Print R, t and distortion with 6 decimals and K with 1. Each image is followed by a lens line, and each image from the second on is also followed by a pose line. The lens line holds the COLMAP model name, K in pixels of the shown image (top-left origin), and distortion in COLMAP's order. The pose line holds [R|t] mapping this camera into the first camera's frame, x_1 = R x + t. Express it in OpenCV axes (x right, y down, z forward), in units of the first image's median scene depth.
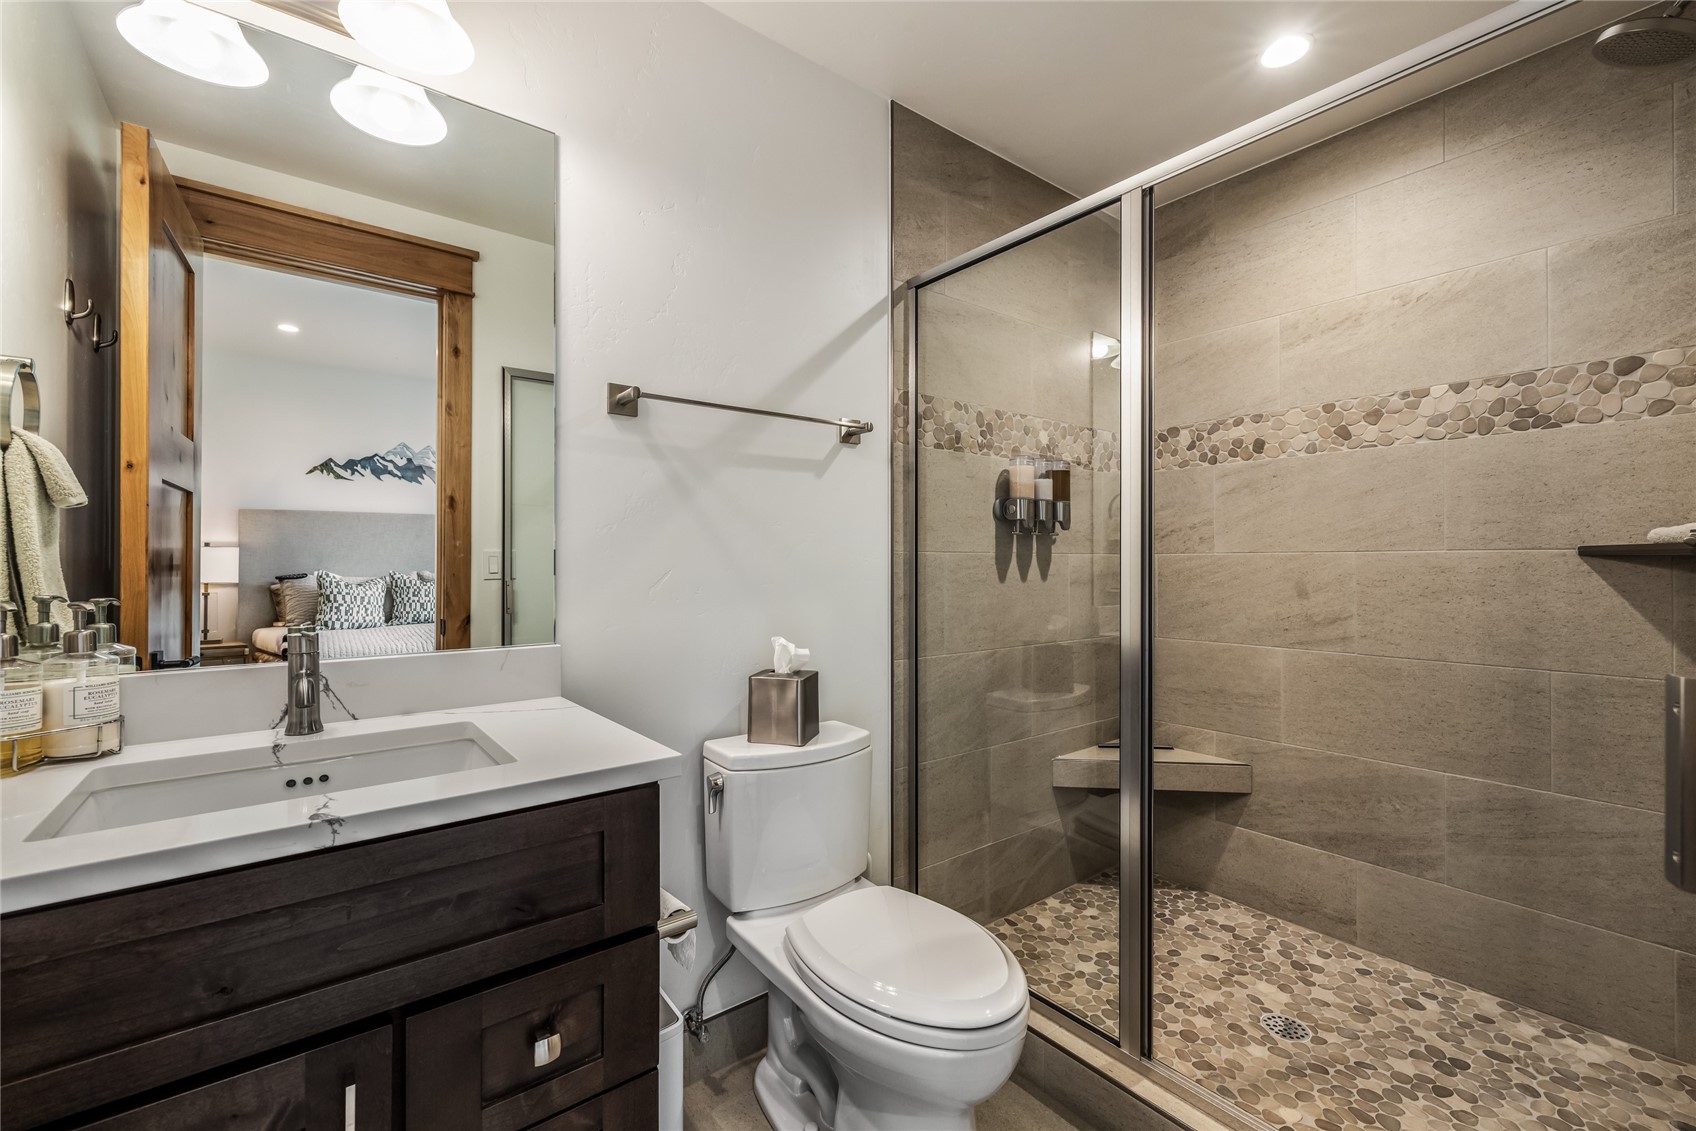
lens RADIAL K [[720.1, 0, 833.8], [0, 720.1, 565.0], [0, 0, 1]] dist [-0.001289, -0.000088]
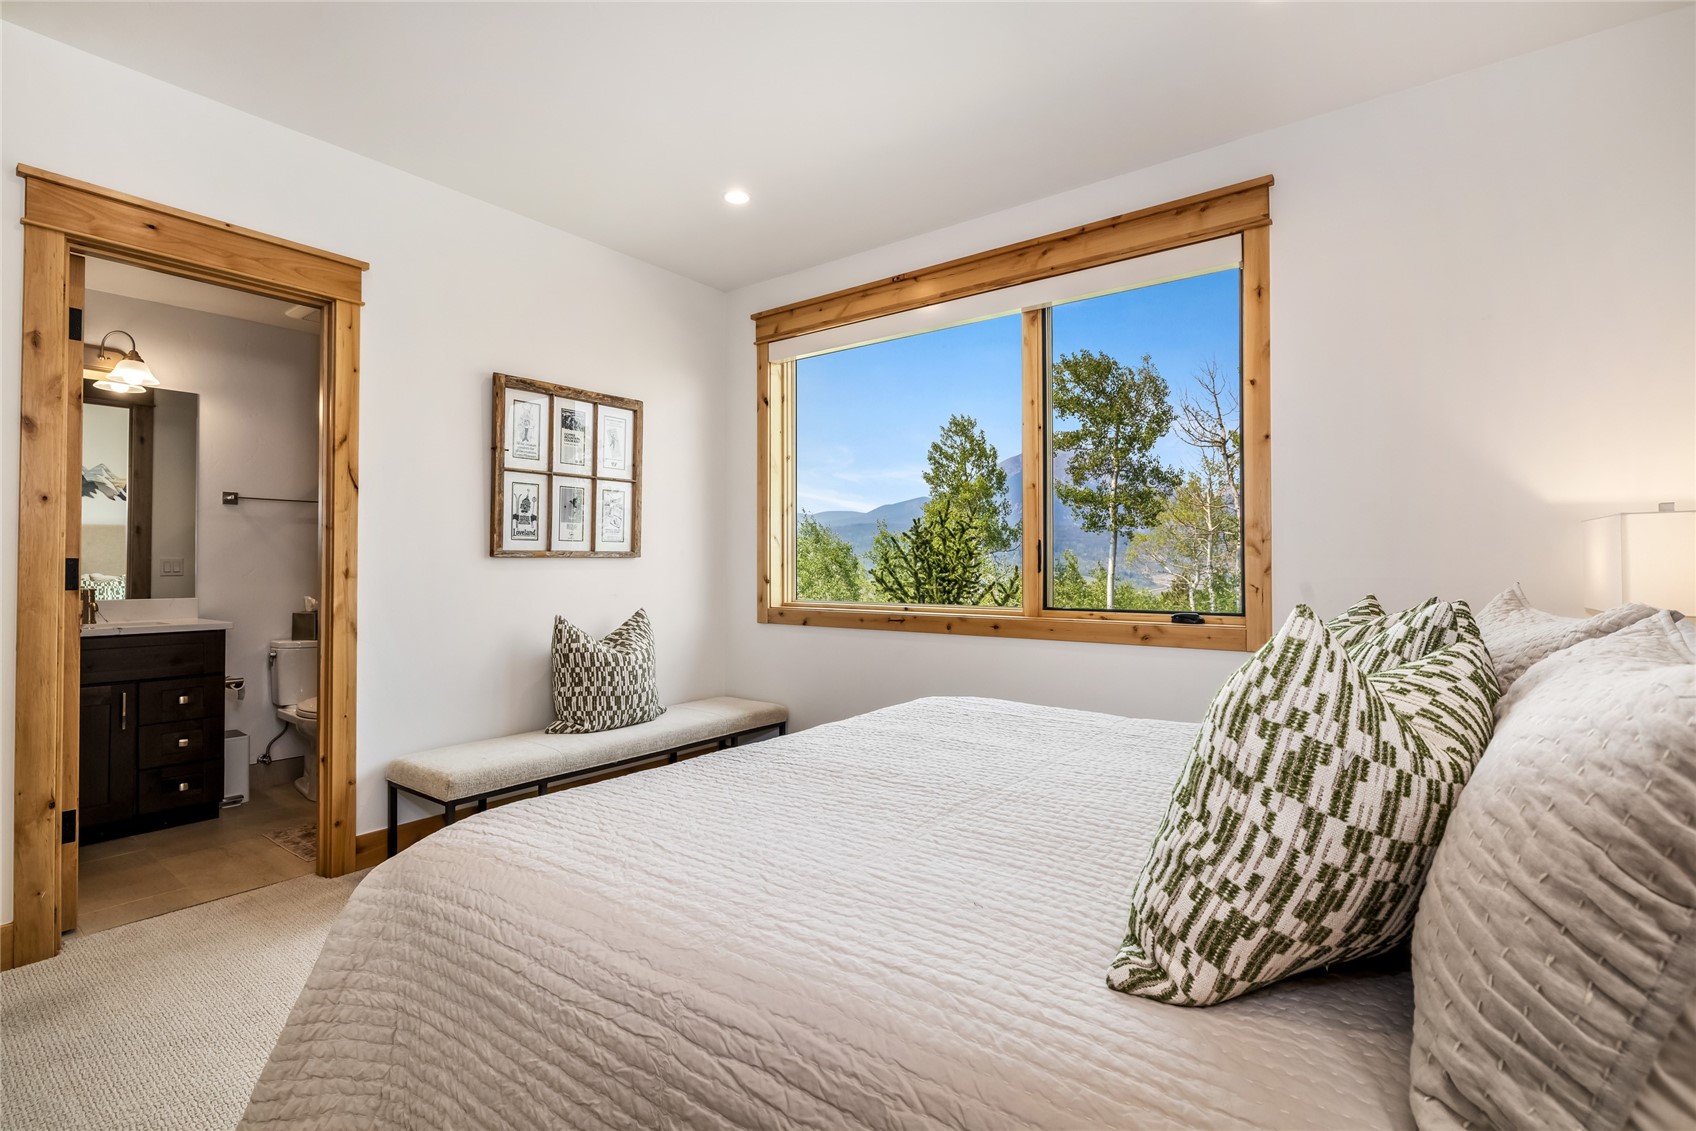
lens RADIAL K [[791.8, 0, 854.2], [0, 791.8, 560.2], [0, 0, 1]] dist [-0.008528, 0.003072]
pose [[0.962481, 0.002755, 0.271337, 0.997942], [0.000498, 0.999929, -0.011920, 0.013313], [-0.271350, 0.011608, 0.962411, -2.104132]]
